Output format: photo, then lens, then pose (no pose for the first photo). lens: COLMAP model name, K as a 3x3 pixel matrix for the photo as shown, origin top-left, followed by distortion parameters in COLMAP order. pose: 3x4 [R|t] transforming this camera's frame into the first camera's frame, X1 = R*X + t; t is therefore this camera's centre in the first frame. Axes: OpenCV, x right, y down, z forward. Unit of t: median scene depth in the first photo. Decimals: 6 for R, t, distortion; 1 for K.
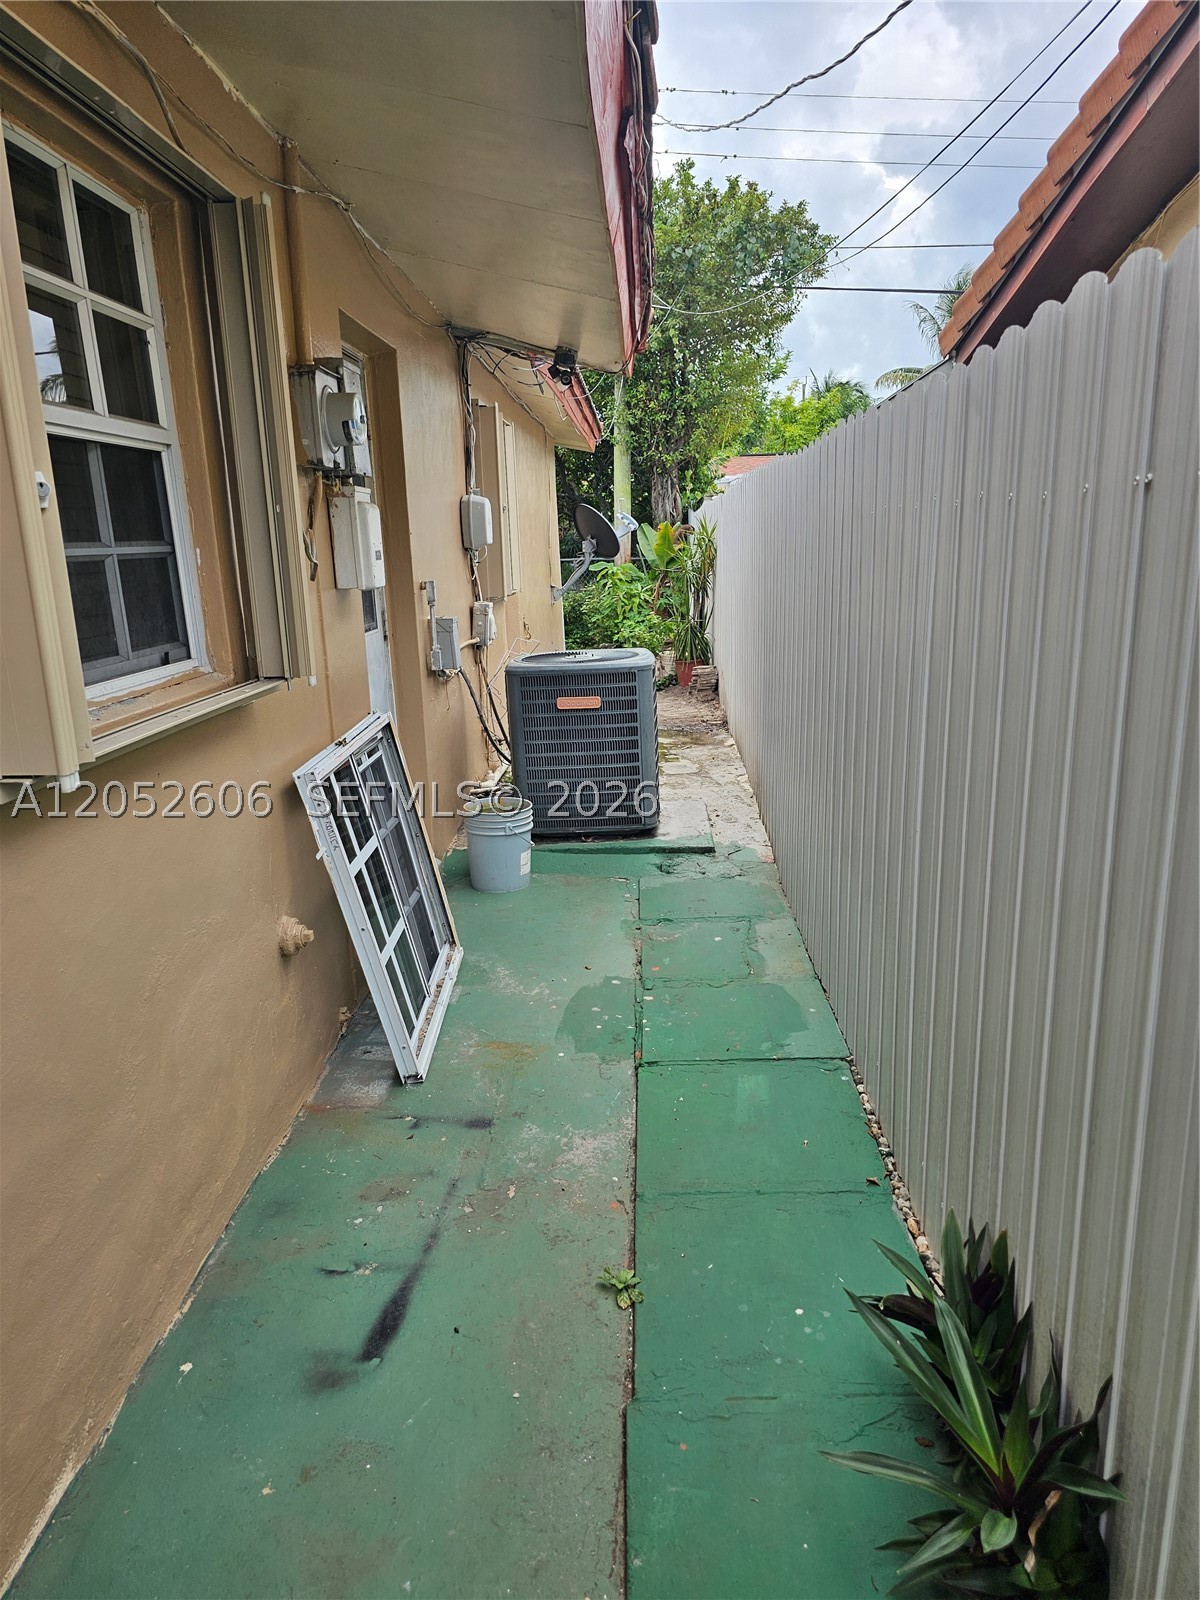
lens RADIAL K [[1047.9, 0, 600.0], [0, 1047.9, 800.0], [0, 0, 1]] dist [0.002279, 0.000160]
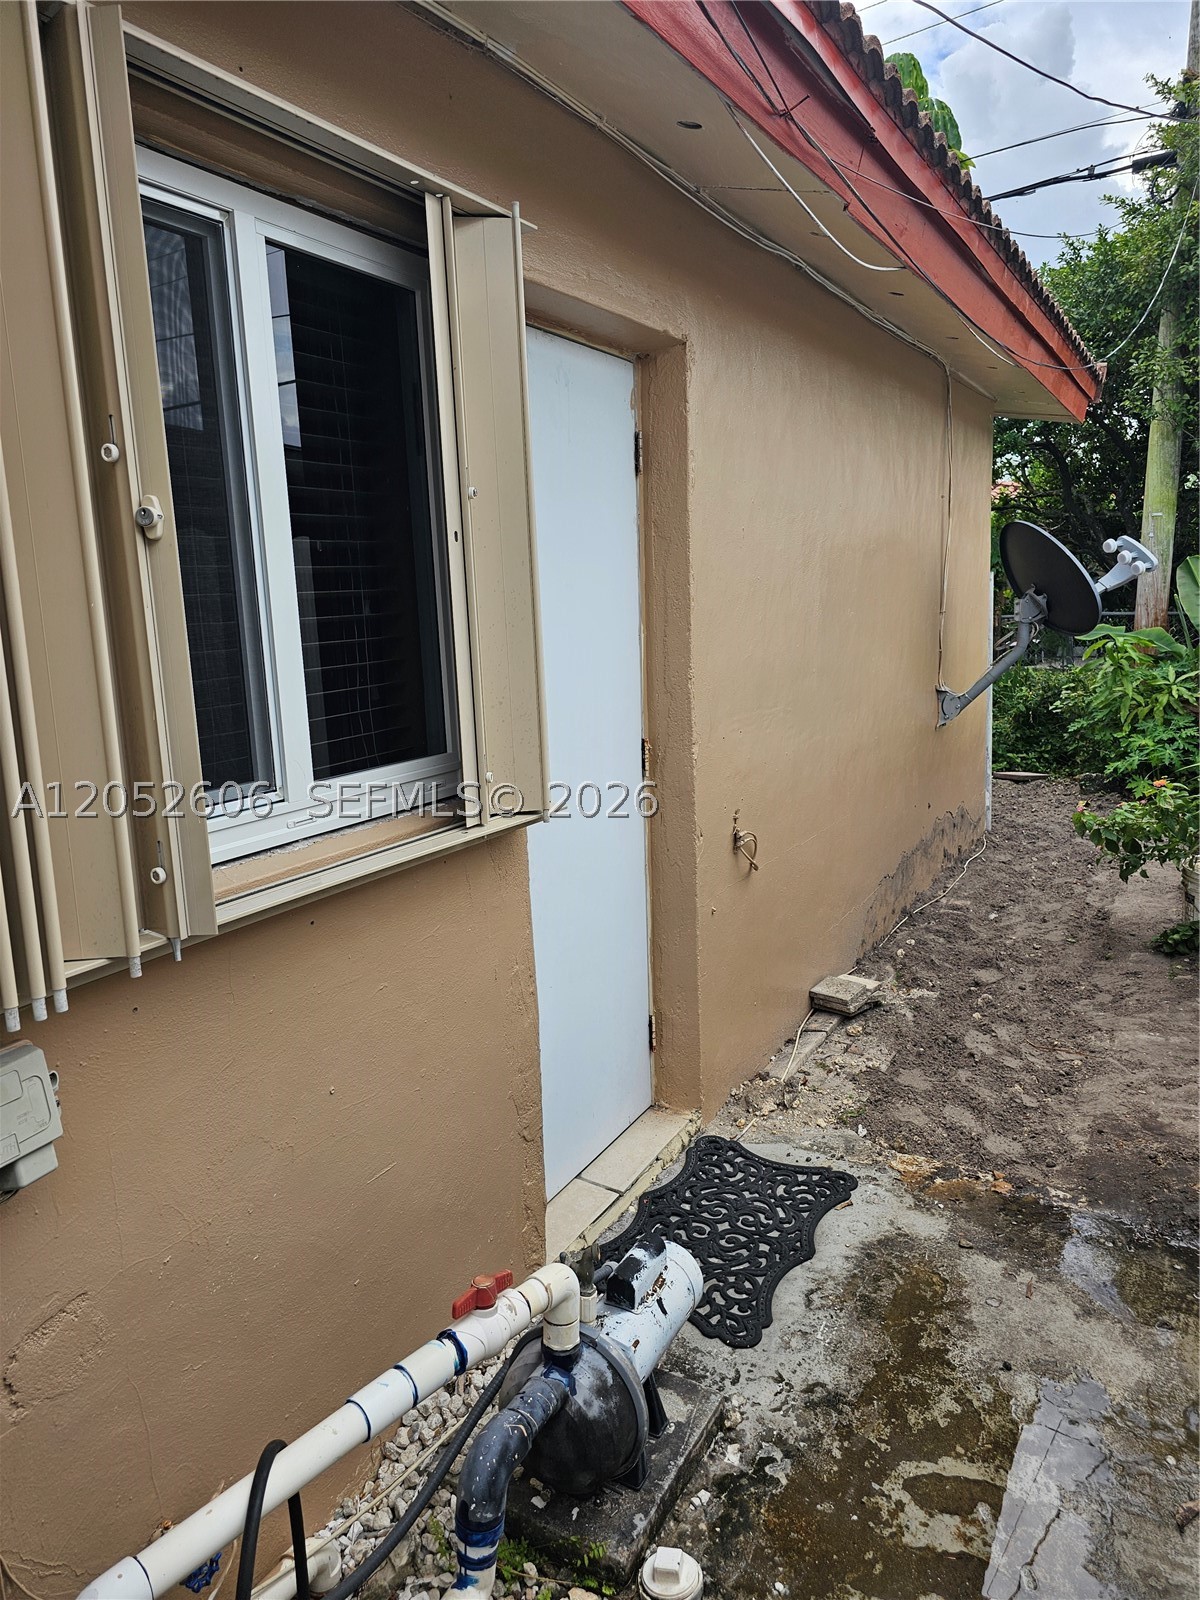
lens RADIAL K [[1151.3, 0, 600.0], [0, 1151.3, 800.0], [0, 0, 1]] dist [0.119630, 0.000940]
pose [[0.908265, 0.055454, -0.414703, 0.027481], [-0.081821, 0.995582, -0.046072, -0.086937], [0.410316, 0.075777, 0.908790, 0.333150]]
